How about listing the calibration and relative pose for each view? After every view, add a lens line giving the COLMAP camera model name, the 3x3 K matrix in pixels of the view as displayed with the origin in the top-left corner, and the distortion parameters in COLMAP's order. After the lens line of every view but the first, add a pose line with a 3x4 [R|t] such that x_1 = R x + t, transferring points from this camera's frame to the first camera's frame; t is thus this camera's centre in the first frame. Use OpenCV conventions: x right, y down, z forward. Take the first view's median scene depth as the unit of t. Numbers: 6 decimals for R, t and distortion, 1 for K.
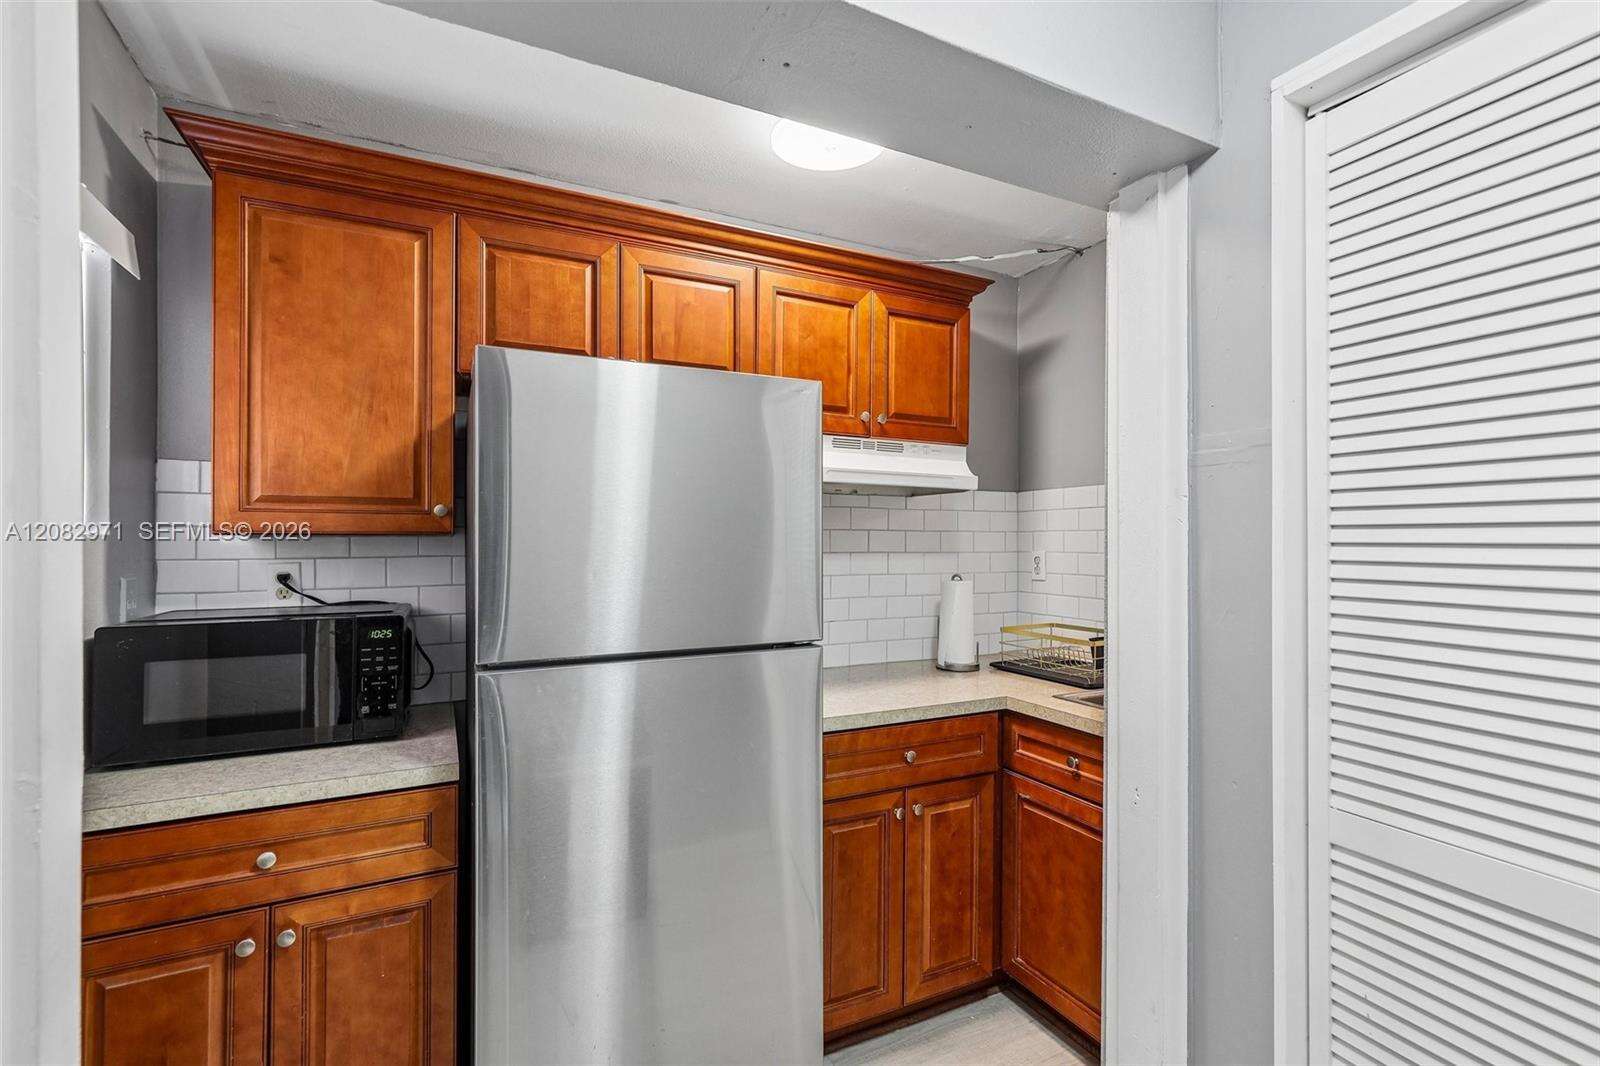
lens RADIAL K [[727.8, 0, 809.0], [0, 727.8, 538.8], [0, 0, 1]] dist [0.002118, 0.000220]
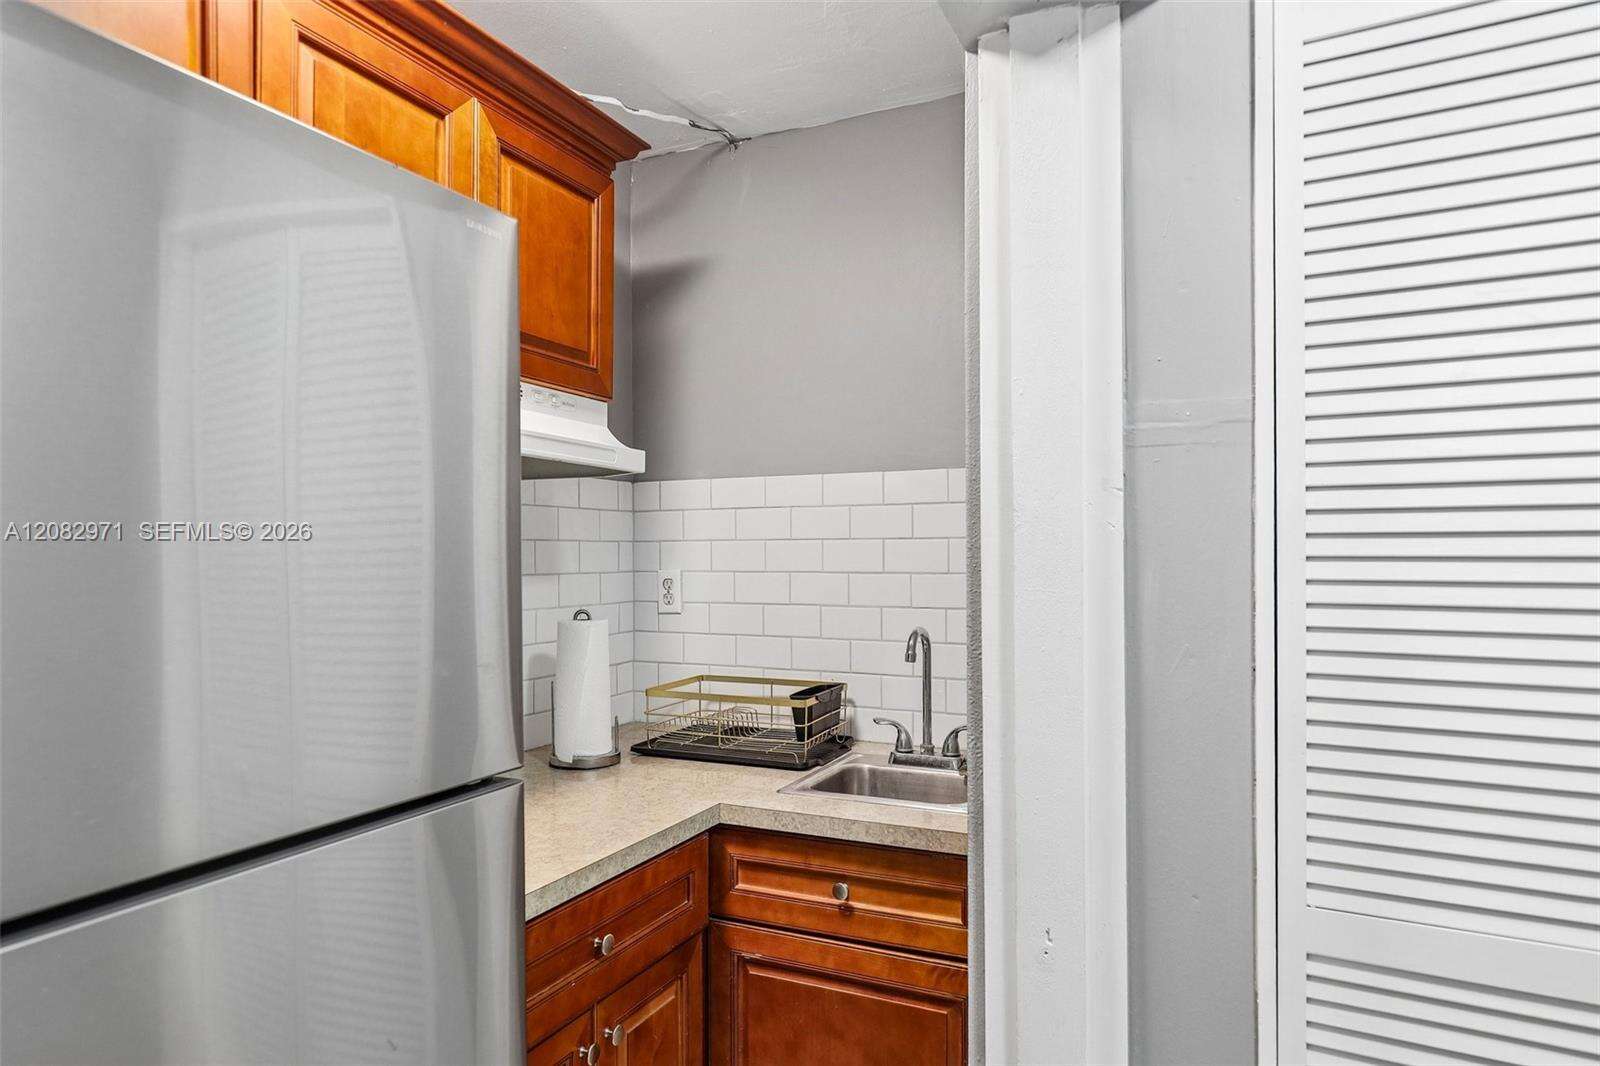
lens RADIAL K [[929.4, 0, 803.6], [0, 929.4, 553.5], [0, 0, 1]] dist [-0.008304, 0.014554]
pose [[0.783778, -0.003064, 0.621033, -0.169553], [0.001871, 0.999995, 0.002573, -0.000654], [-0.621038, -0.000854, 0.783780, 0.330454]]
